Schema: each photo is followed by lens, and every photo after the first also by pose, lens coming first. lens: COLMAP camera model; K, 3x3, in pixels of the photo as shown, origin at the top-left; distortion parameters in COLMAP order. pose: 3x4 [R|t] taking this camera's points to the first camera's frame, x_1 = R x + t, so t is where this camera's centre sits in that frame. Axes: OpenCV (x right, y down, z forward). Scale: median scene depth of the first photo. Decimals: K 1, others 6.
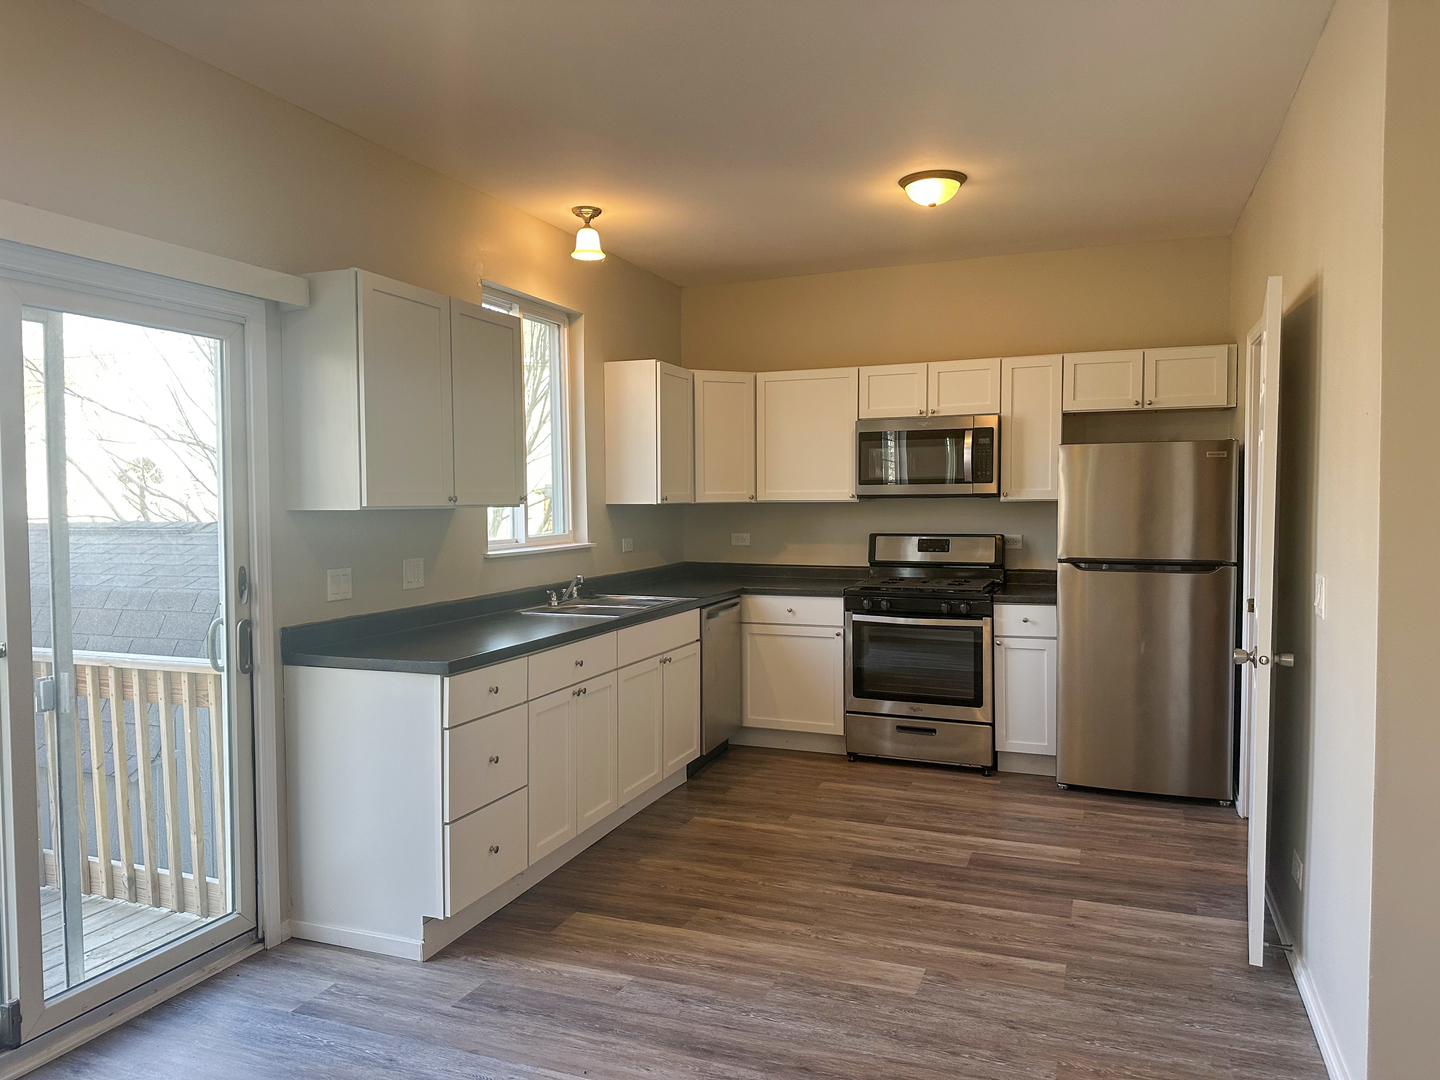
lens RADIAL K [[1022.0, 0, 720.0], [0, 1022.0, 540.0], [0, 0, 1]] dist [0.136925, -0.137425]
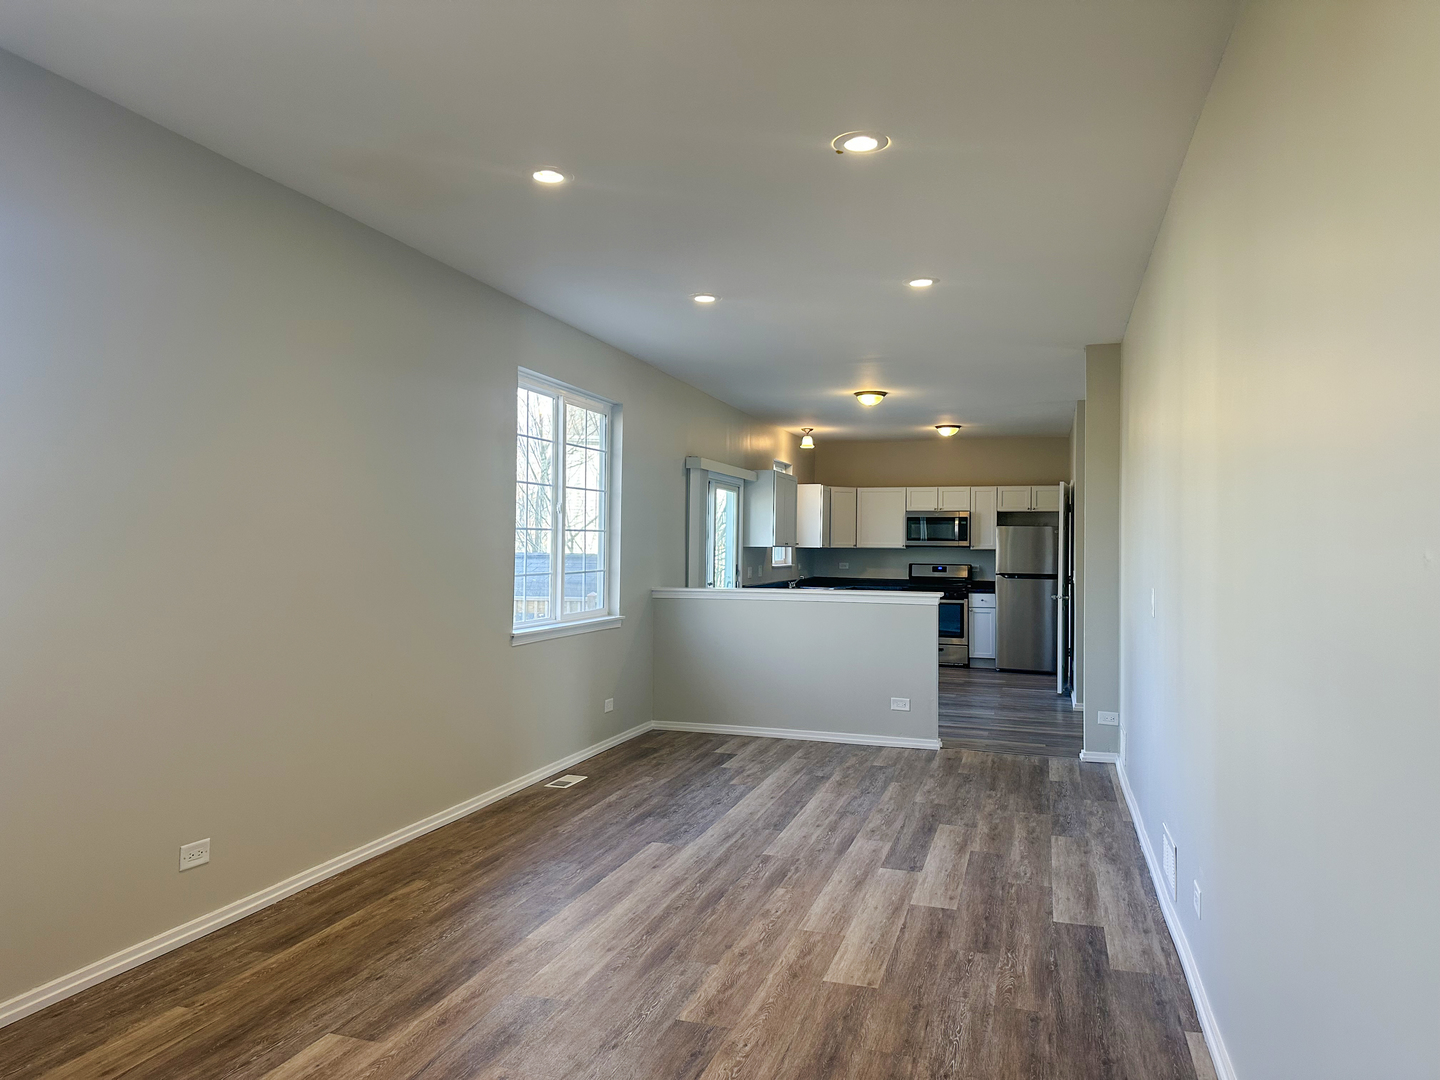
lens RADIAL K [[1022.0, 0, 720.0], [0, 1022.0, 540.0], [0, 0, 1]] dist [0.136925, -0.137425]
pose [[0.997516, 0.017788, 0.068157, -0.431359], [-0.014239, 0.998535, -0.052208, 0.067604], [-0.068986, 0.051108, 0.996308, -1.214770]]
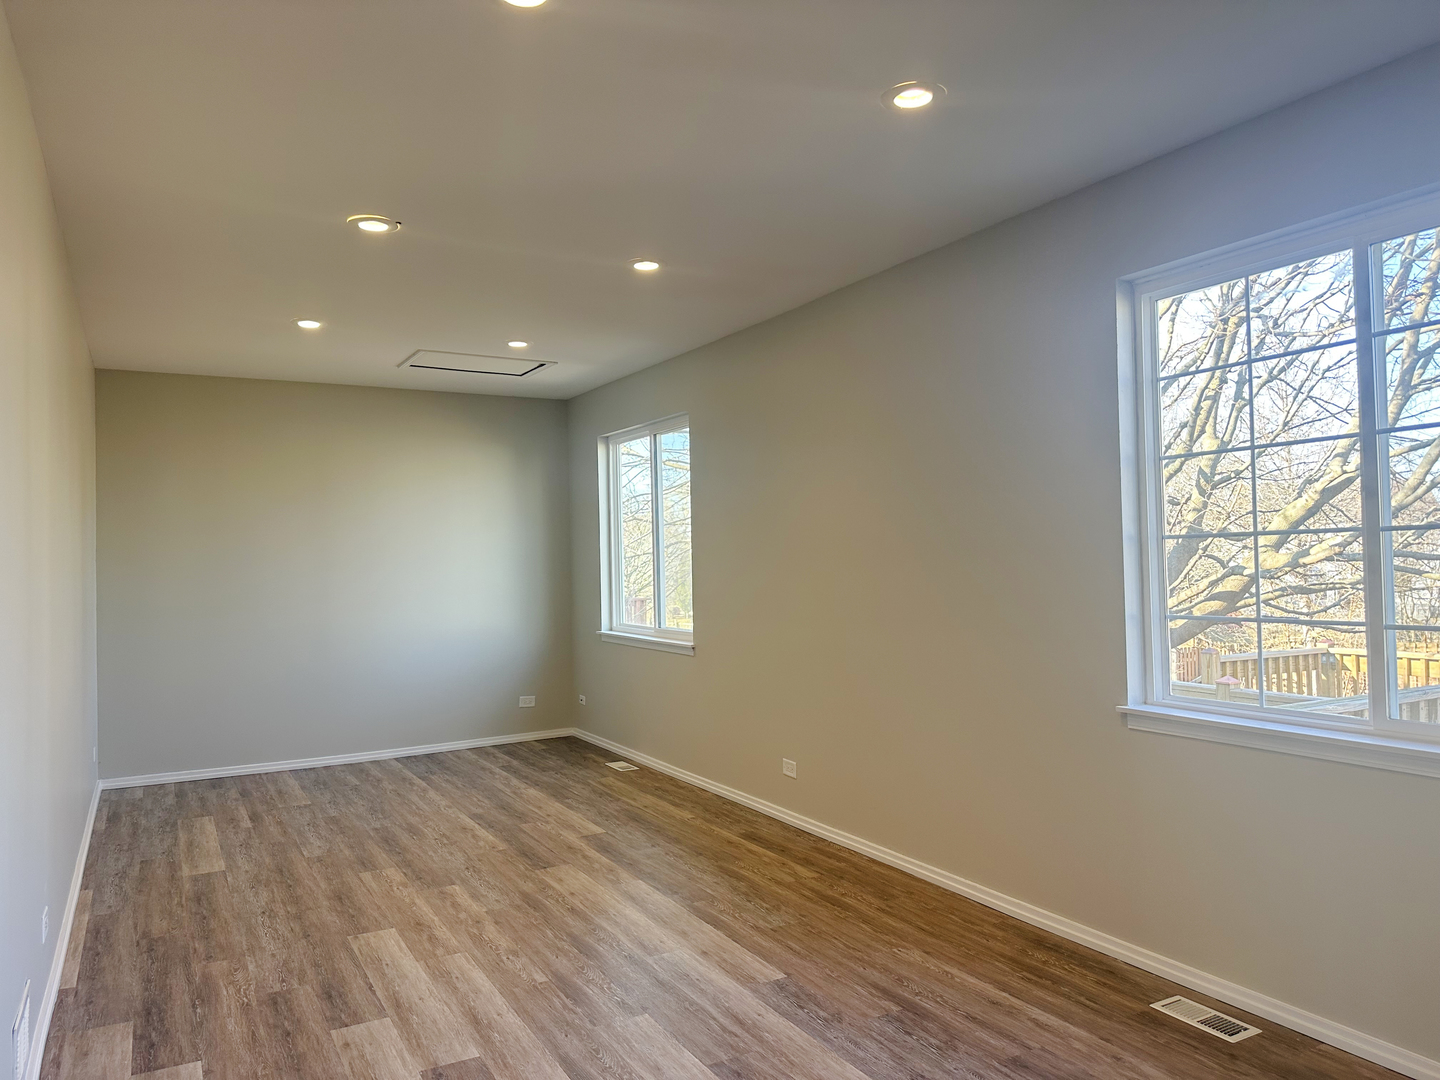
lens RADIAL K [[989.9, 0, 720.0], [0, 989.9, 540.0], [0, 0, 1]] dist [0.035492, -0.001257]
pose [[-0.626094, 0.004573, -0.779735, 1.020933], [-0.013242, 0.999776, 0.016496, -0.134606], [0.779636, 0.020654, -0.625893, 2.258226]]
